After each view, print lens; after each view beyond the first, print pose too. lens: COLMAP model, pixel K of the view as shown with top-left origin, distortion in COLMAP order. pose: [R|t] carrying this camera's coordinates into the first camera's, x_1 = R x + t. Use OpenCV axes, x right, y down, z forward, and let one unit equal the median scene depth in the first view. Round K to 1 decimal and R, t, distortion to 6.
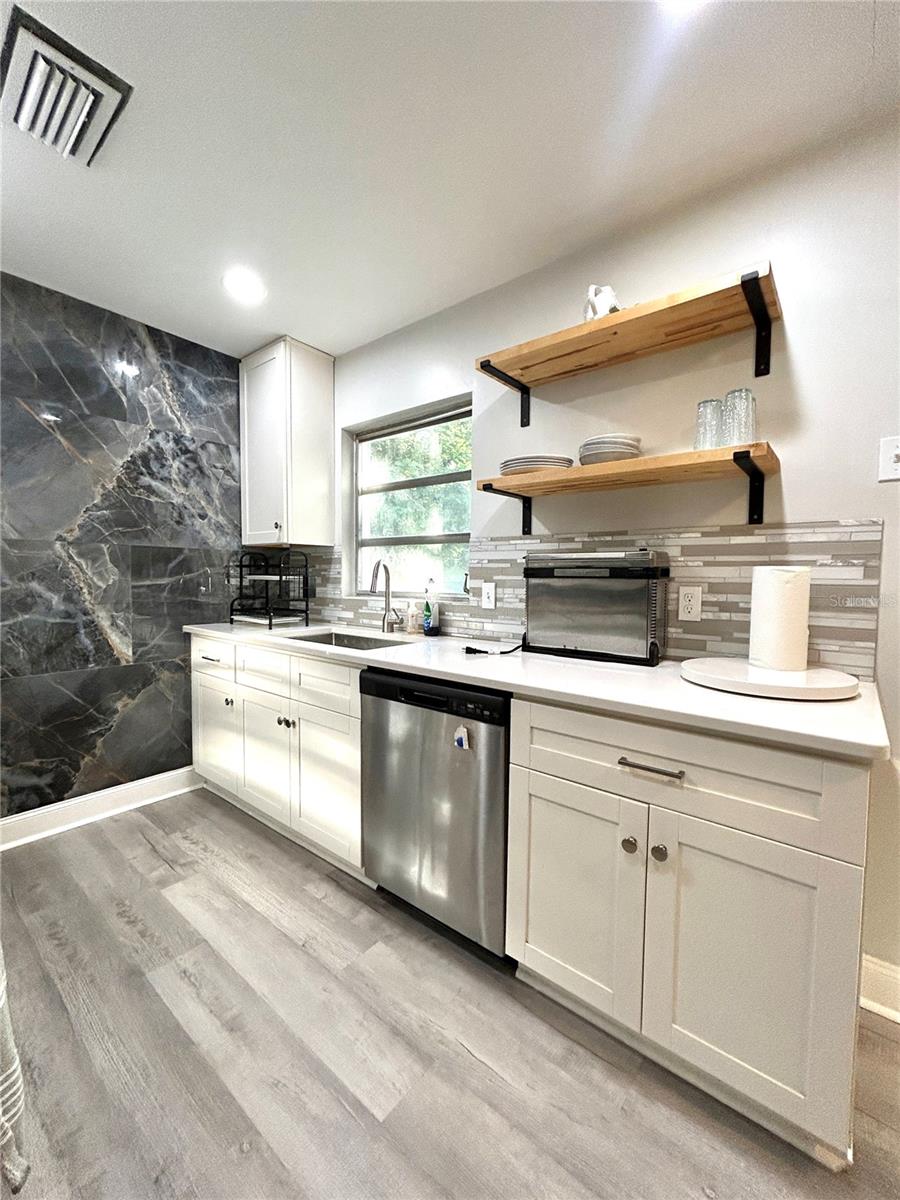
lens RADIAL K [[487.1, 0, 449.3], [0, 487.1, 598.3], [0, 0, 1]] dist [0.002968, -0.000656]
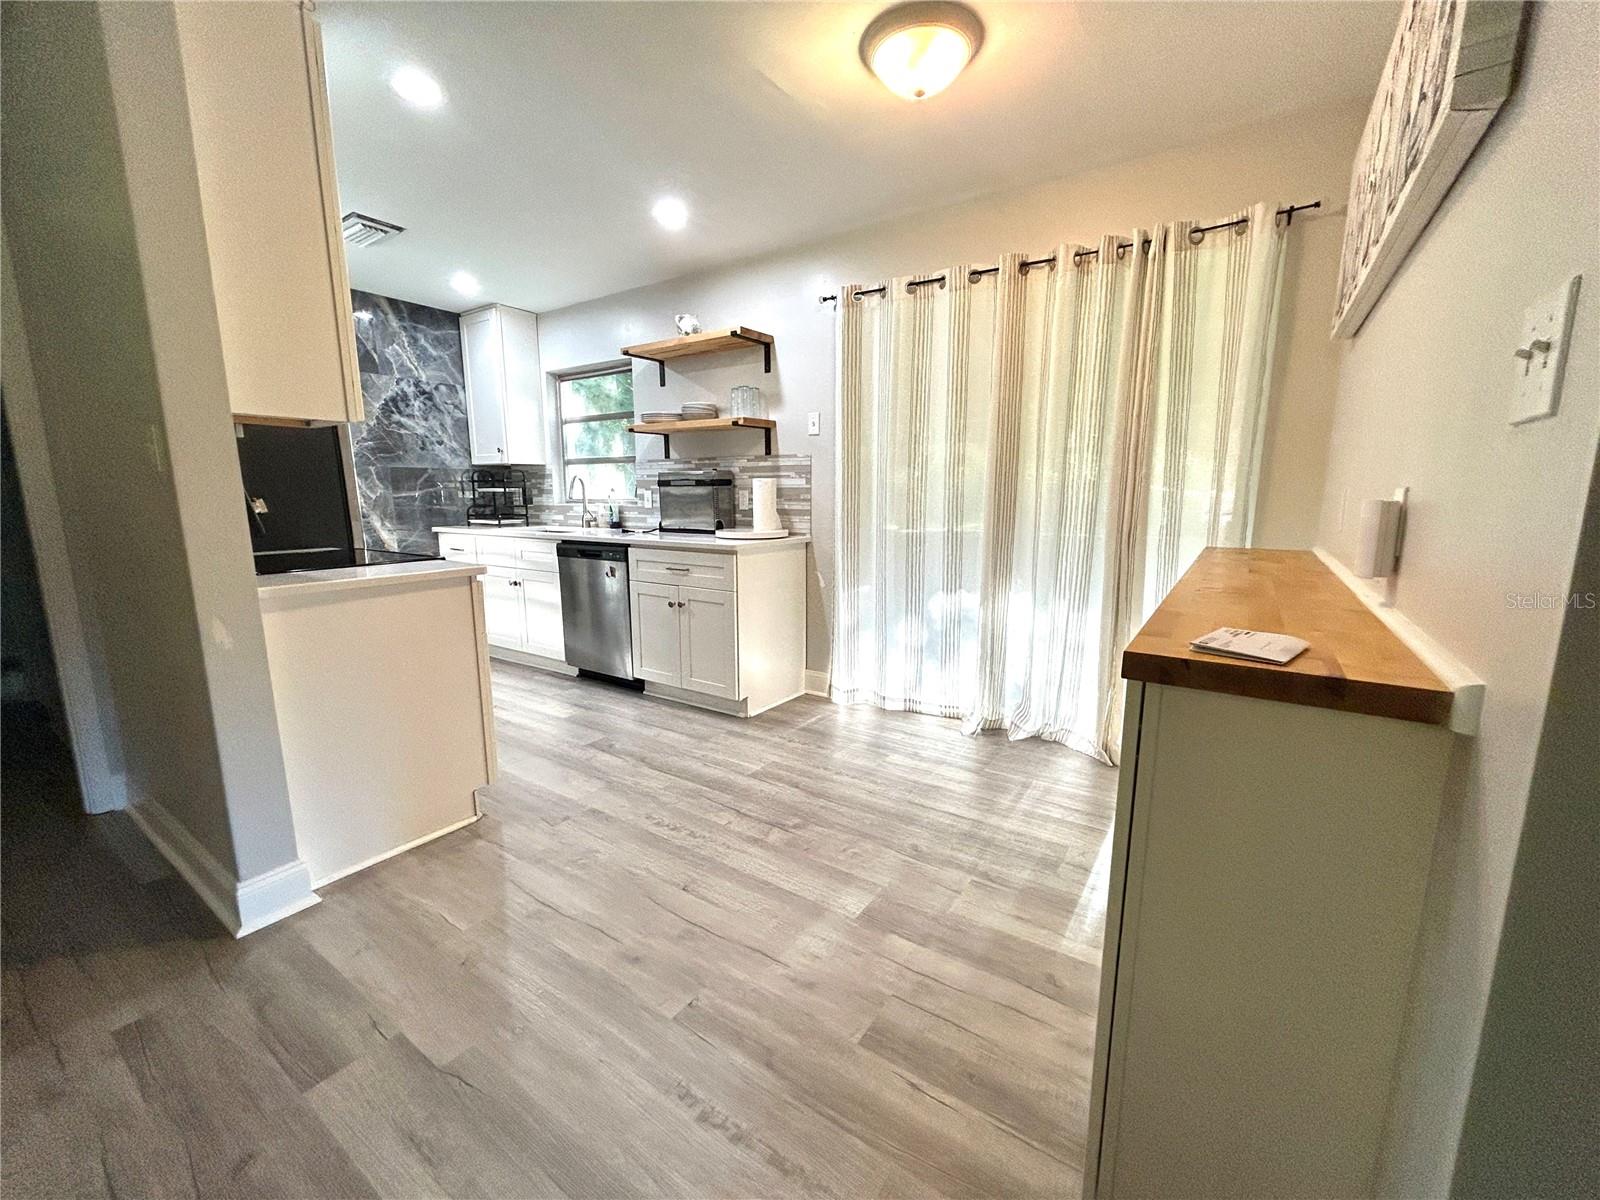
lens RADIAL K [[650.2, 0, 798.5], [0, 650.2, 598.8], [0, 0, 1]] dist [0.001079, -0.000345]
pose [[0.996583, -0.026229, 0.078318, 0.366921], [0.016736, 0.992693, 0.119497, 0.065239], [-0.080880, -0.117778, 0.989741, -1.030993]]
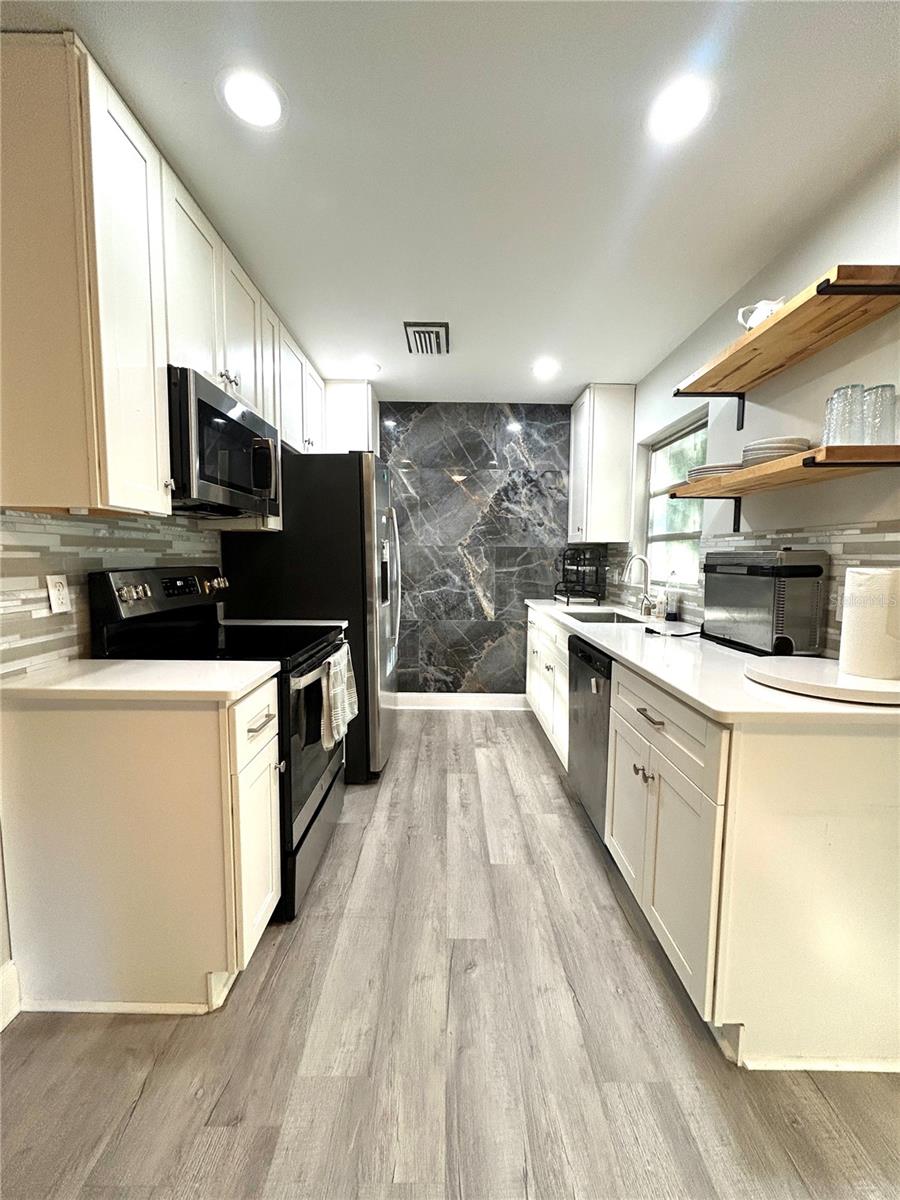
lens RADIAL K [[487.7, 0, 449.3], [0, 487.7, 598.7], [0, 0, 1]] dist [0.001079, -0.000345]
pose [[0.634603, 0.062857, -0.770278, 0.541978], [-0.038720, 0.998021, 0.049542, -0.012982], [0.771867, -0.001614, 0.635781, -0.147428]]
